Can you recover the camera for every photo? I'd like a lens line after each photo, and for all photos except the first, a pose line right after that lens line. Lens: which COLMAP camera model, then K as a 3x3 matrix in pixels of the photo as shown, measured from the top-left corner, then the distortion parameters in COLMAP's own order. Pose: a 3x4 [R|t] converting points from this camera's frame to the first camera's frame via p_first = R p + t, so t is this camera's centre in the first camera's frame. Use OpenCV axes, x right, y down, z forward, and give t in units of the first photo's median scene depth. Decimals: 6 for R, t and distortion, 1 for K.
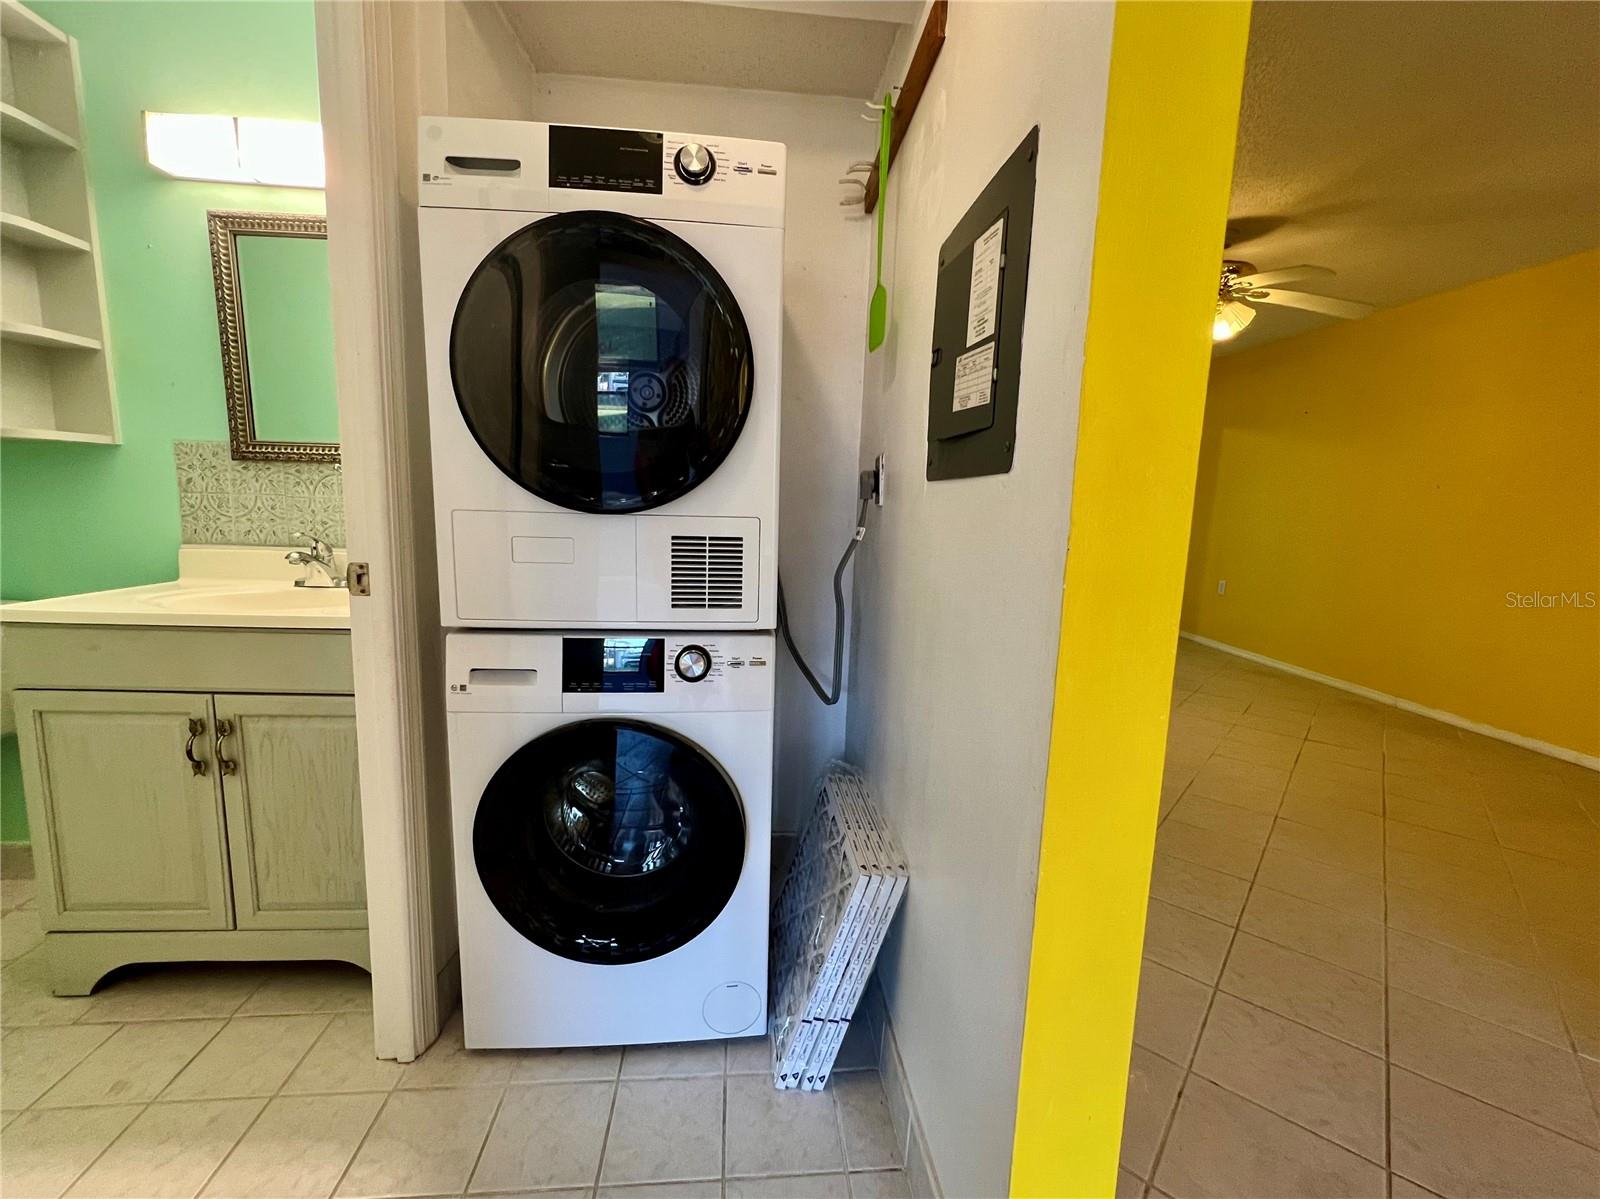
lens RADIAL K [[675.8, 0, 800.0], [0, 675.8, 599.5], [0, 0, 1]] dist [-0.002256, 0.000460]
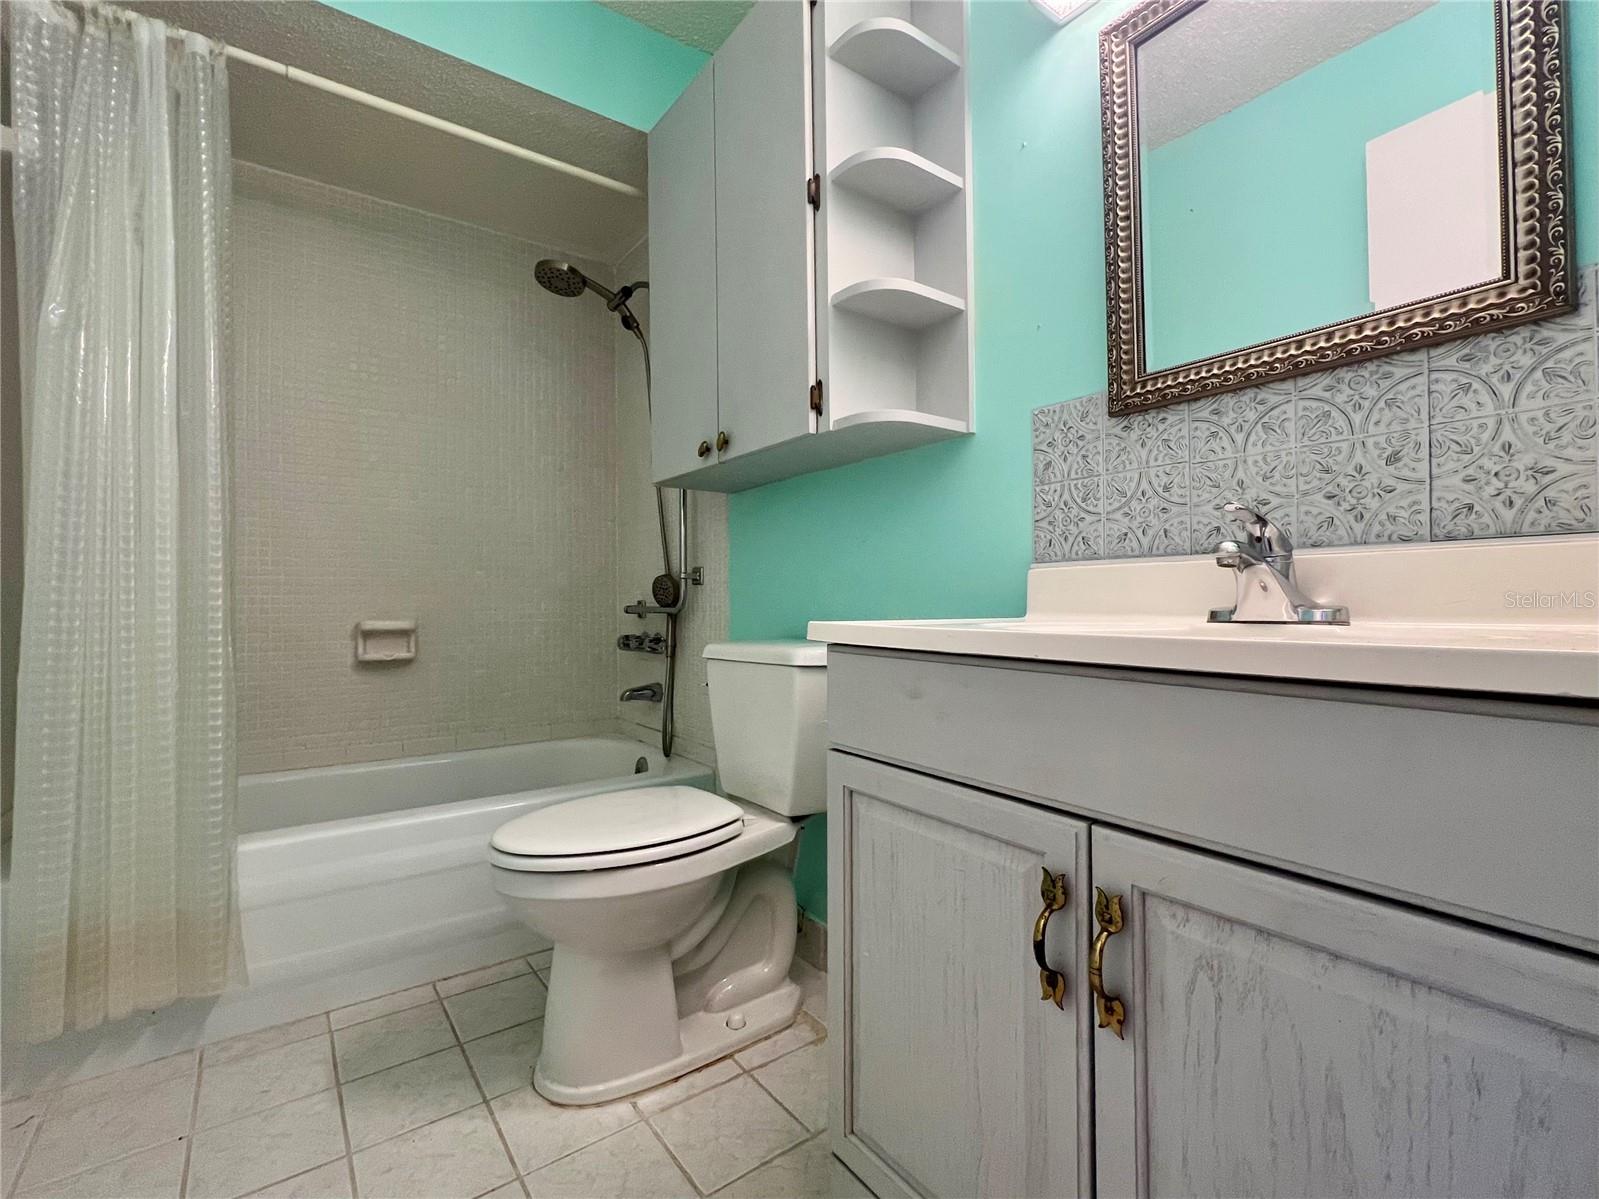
lens RADIAL K [[667.2, 0, 799.5], [0, 667.2, 599.5], [0, 0, 1]] dist [-0.002114, -0.000235]
pose [[0.511060, -0.054114, -0.857840, -0.503052], [-0.103682, 0.986848, -0.124021, 0.060120], [0.853269, 0.152325, 0.498728, 0.514929]]
